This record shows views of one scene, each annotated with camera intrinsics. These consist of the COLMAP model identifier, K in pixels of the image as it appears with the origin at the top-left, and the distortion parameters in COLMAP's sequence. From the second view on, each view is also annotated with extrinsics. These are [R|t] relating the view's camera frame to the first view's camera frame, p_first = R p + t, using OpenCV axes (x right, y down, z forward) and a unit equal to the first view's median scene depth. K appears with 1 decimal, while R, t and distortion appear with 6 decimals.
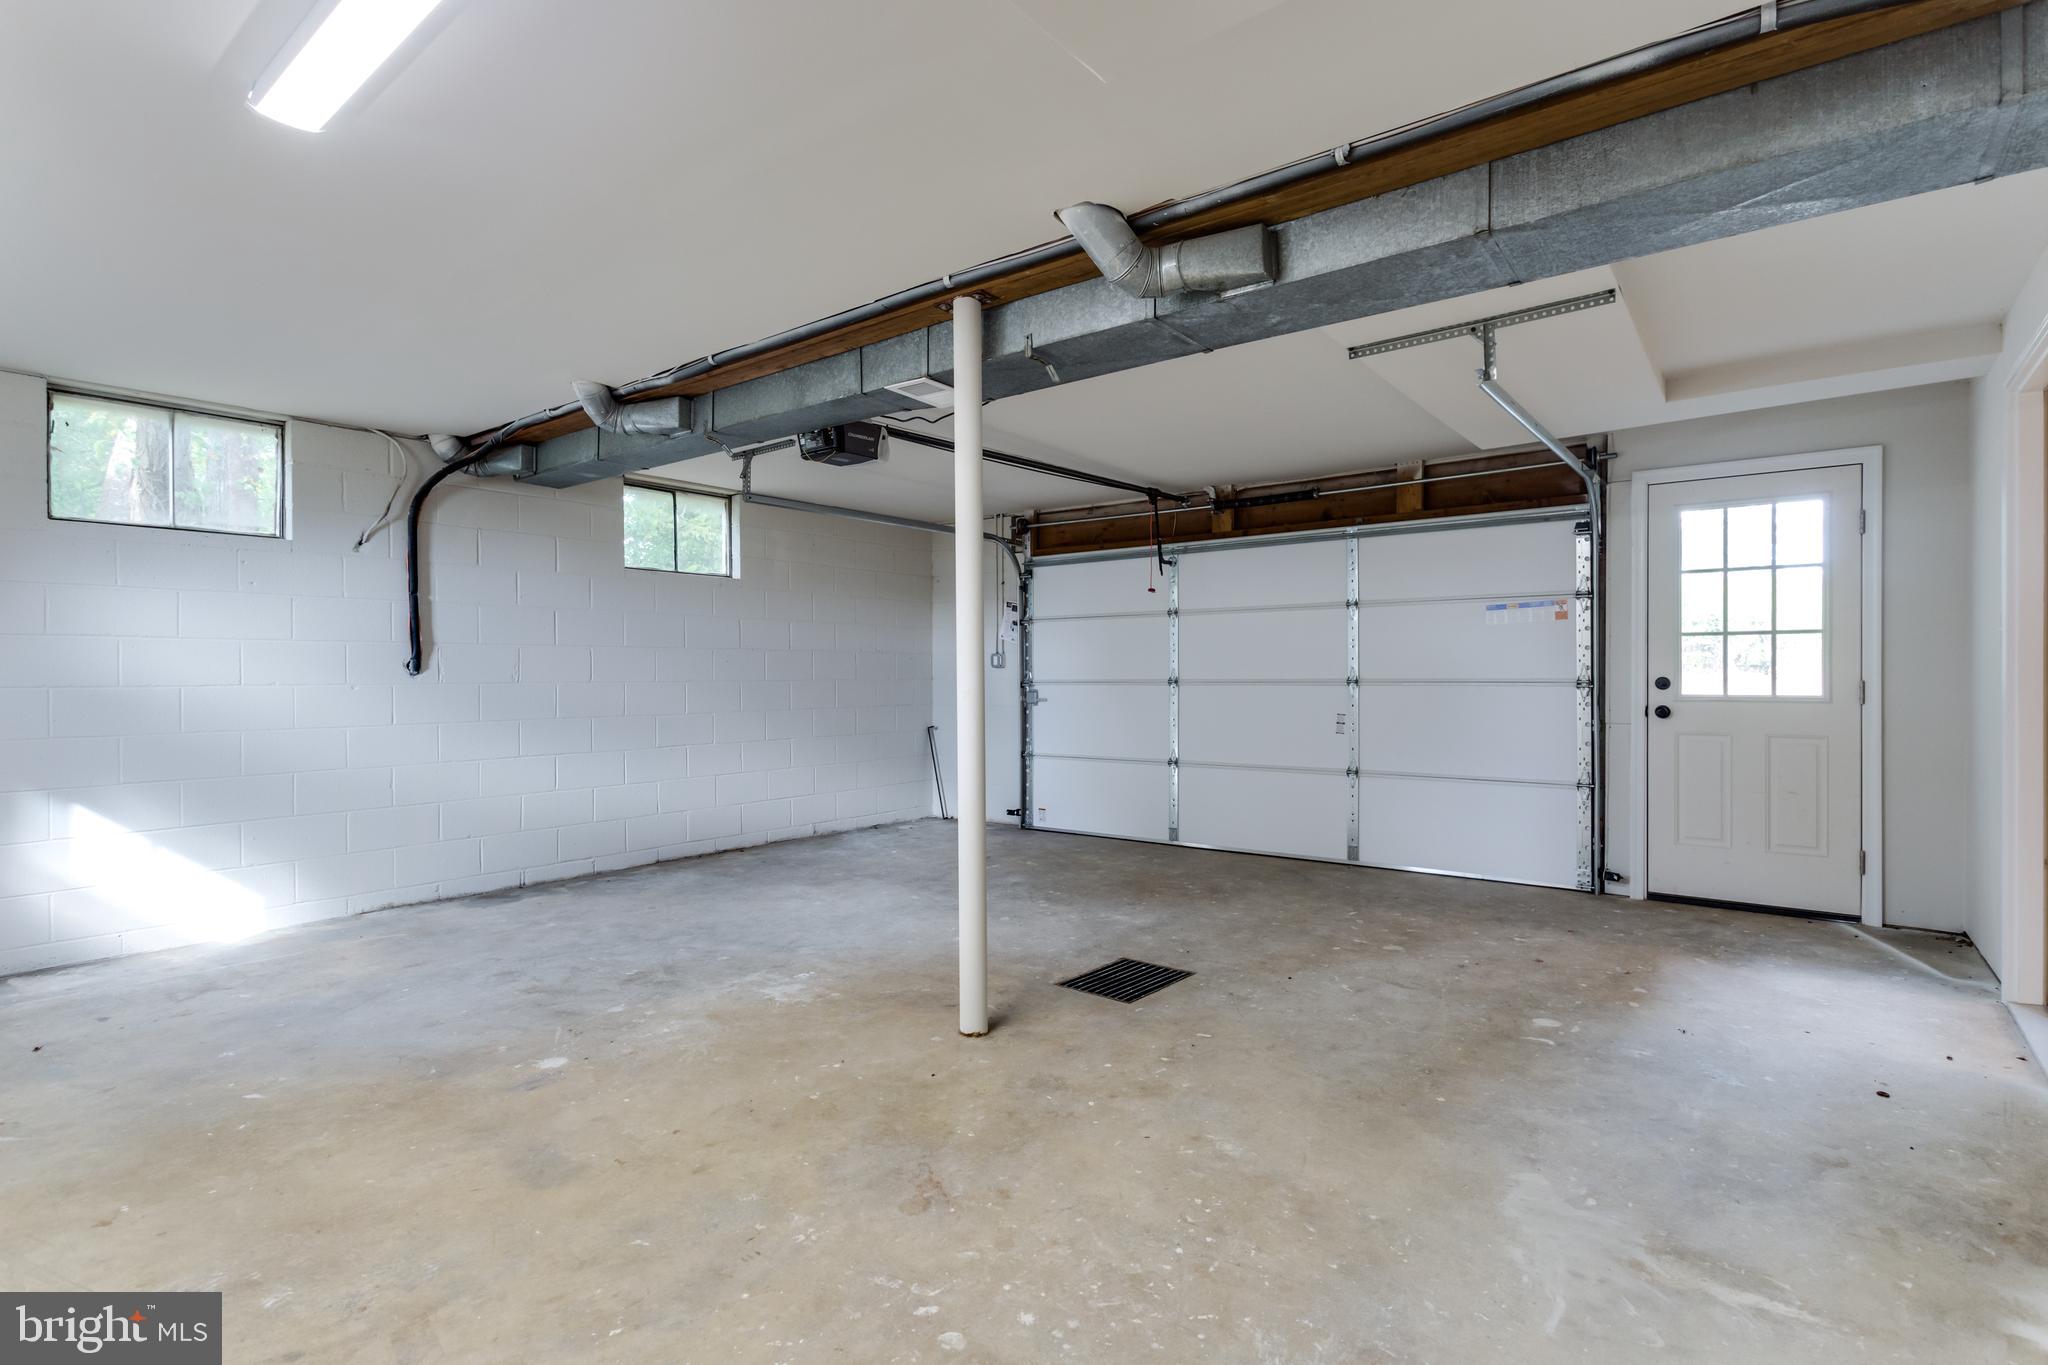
lens RADIAL K [[993.5, 0, 1025.4], [0, 993.5, 682.9], [0, 0, 1]] dist [0.005462, -0.002170]
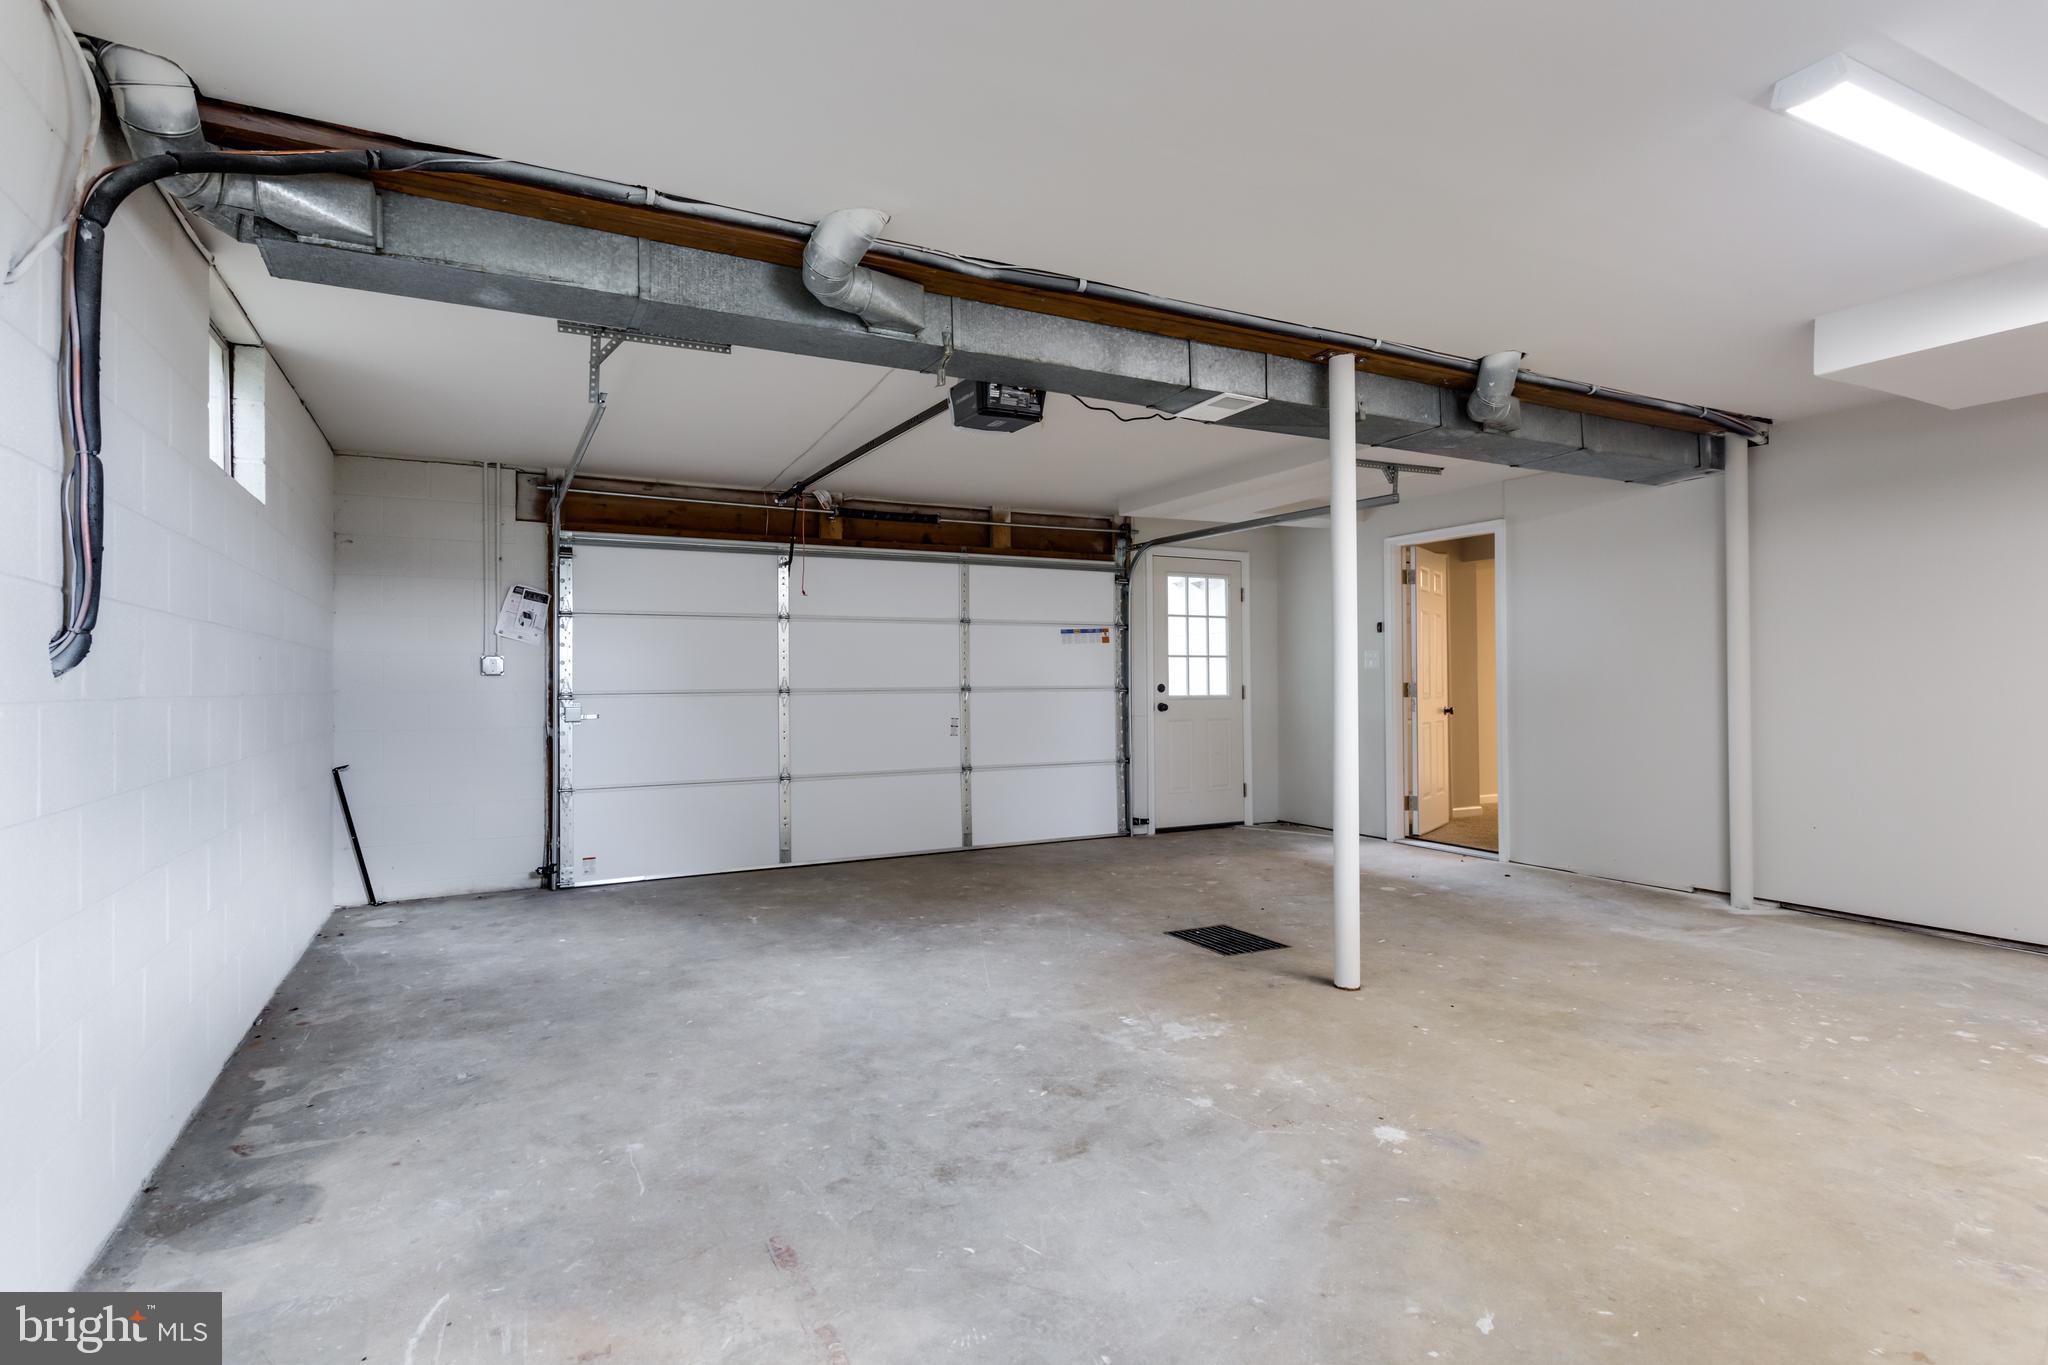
lens RADIAL K [[993.5, 0, 1025.2], [0, 993.5, 681.3], [0, 0, 1]] dist [0.005462, -0.002170]
pose [[0.430847, 0.002539, 0.902422, -0.936919], [0.011699, 0.999896, -0.008399, -0.000009], [-0.902349, 0.014176, 0.430772, 0.620754]]
